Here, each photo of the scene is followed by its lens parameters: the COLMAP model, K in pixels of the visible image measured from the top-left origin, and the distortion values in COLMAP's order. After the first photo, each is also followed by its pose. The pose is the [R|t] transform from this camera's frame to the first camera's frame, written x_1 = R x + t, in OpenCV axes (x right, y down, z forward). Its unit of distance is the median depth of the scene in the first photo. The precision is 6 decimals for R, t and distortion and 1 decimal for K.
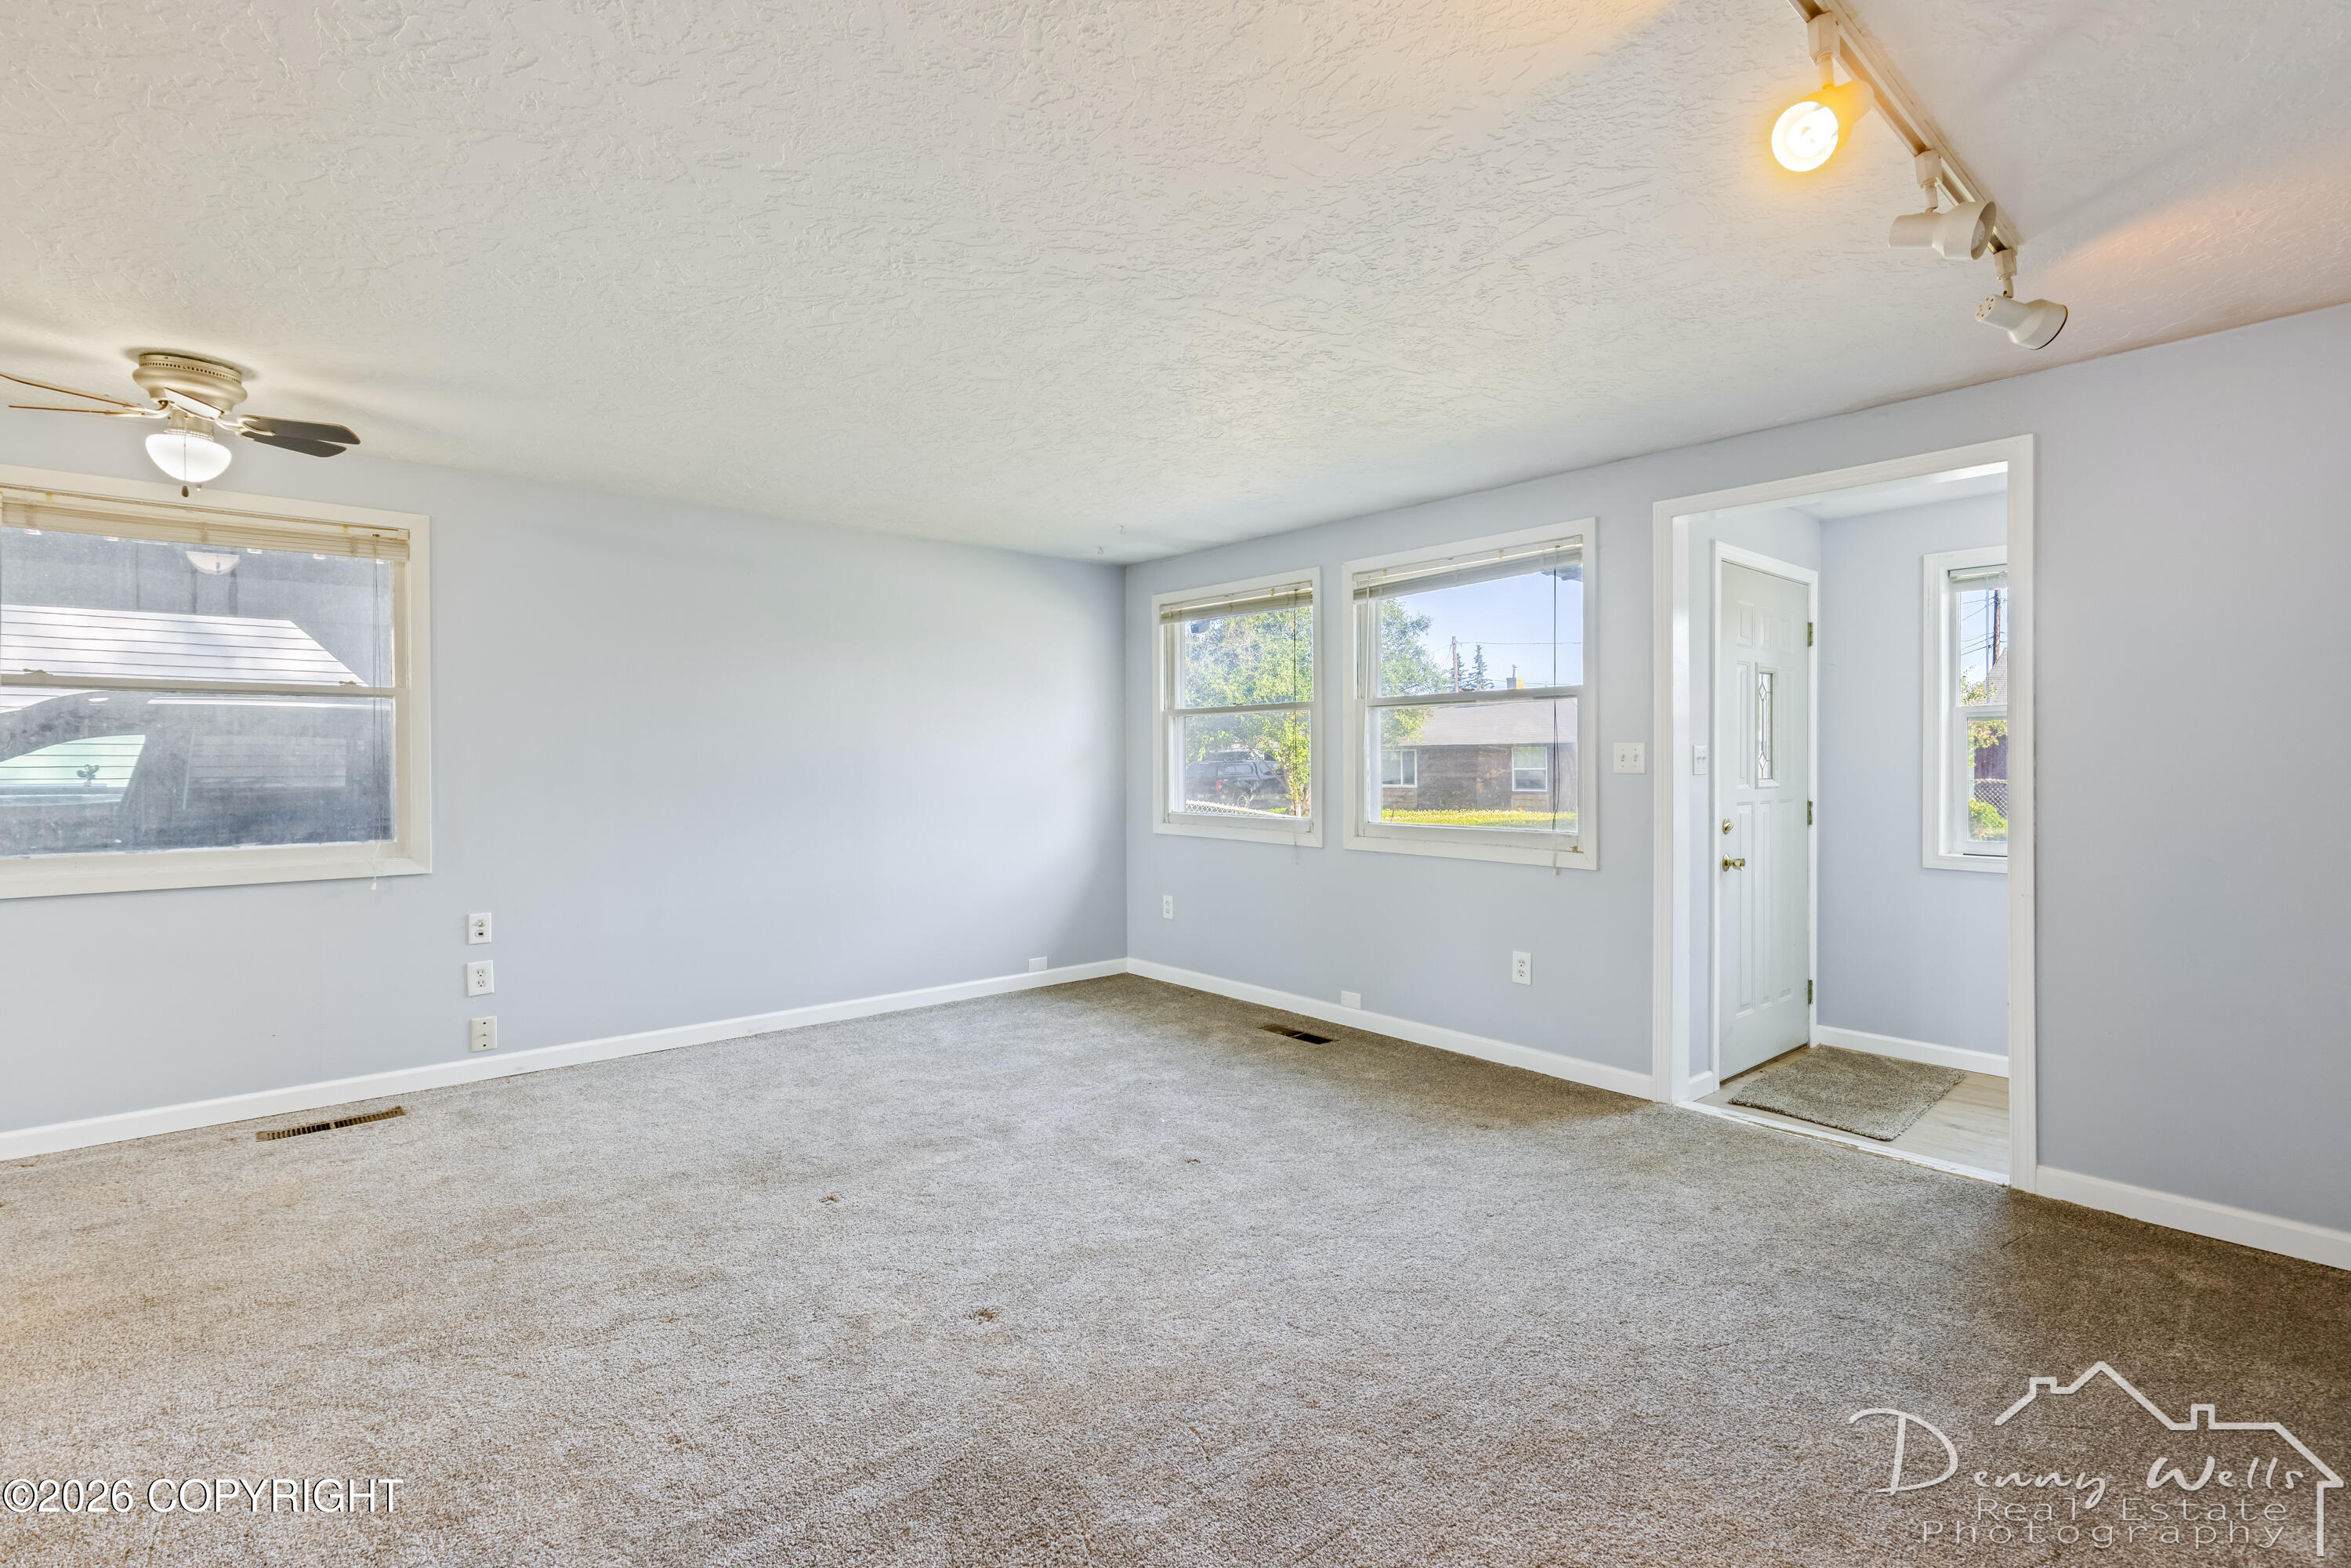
lens RADIAL K [[1065.9, 0, 1179.1], [0, 1065.9, 769.8], [0, 0, 1]] dist [-0.004138, -0.000676]
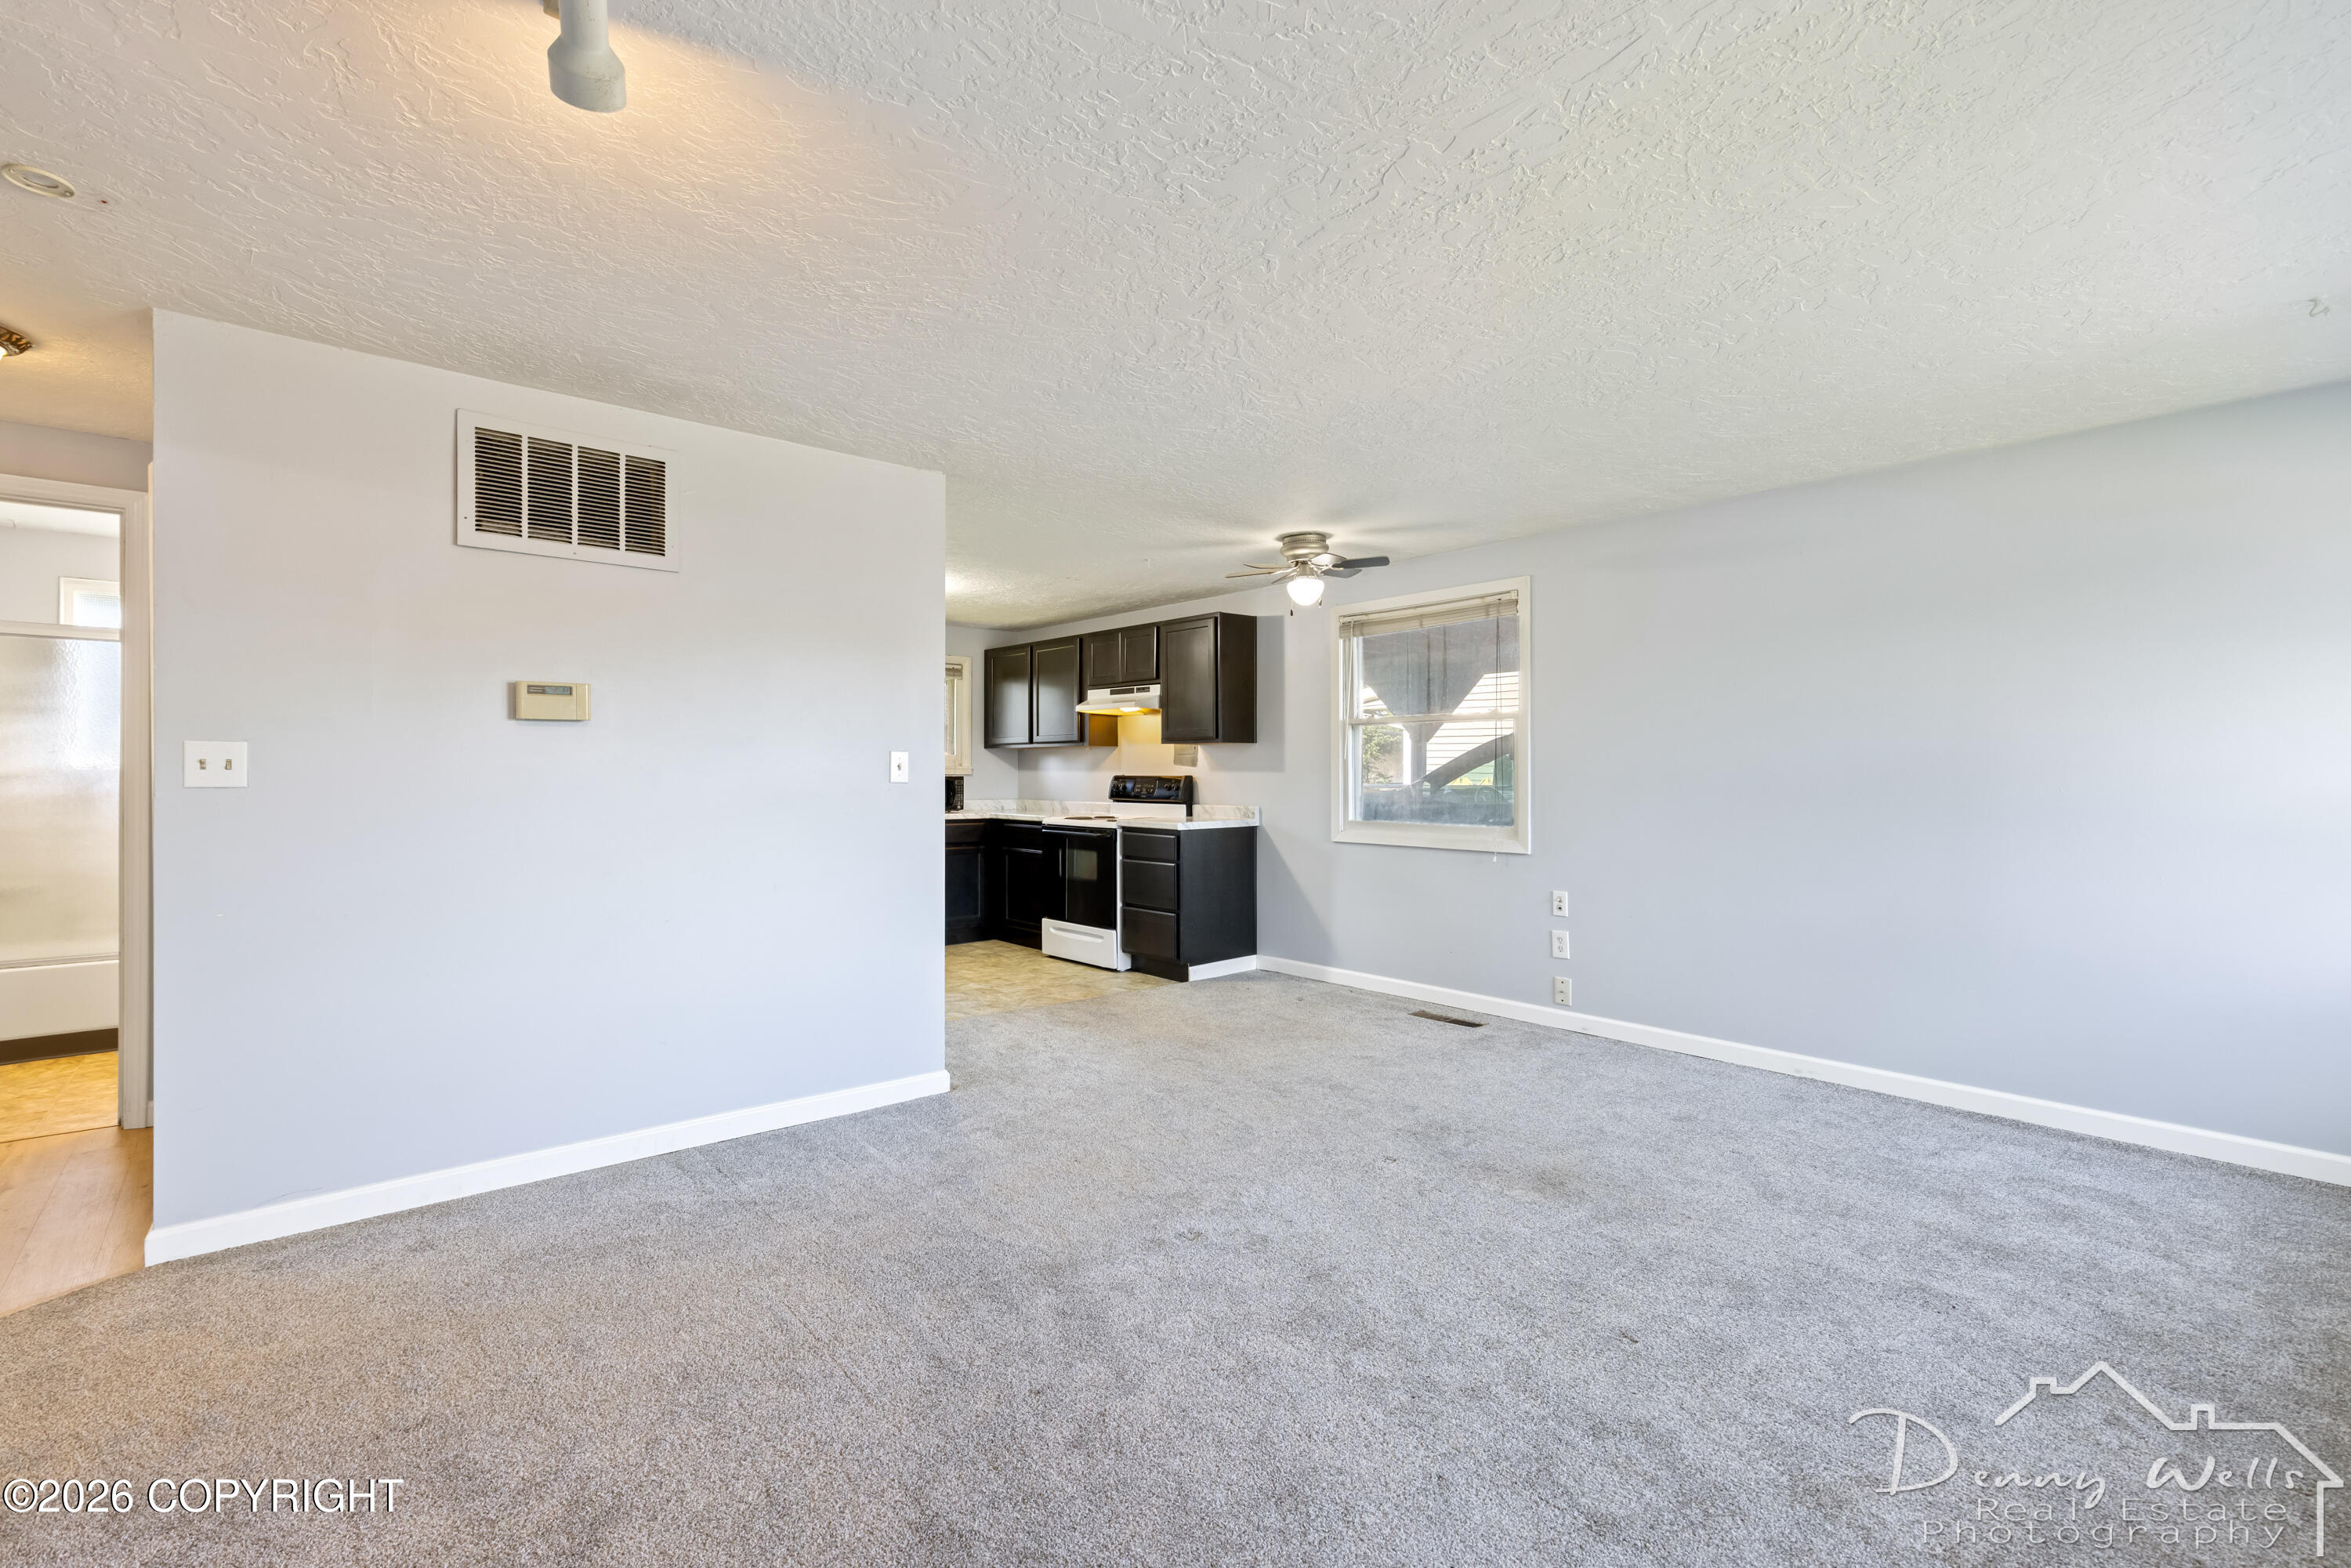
lens RADIAL K [[1065.9, 0, 1183.0], [0, 1065.9, 776.2], [0, 0, 1]] dist [-0.004138, -0.000676]
pose [[-0.003952, 0.007645, -0.999963, 0.591473], [-0.013798, 0.999875, 0.007698, -0.000993], [0.999897, 0.013828, -0.003846, 0.592766]]
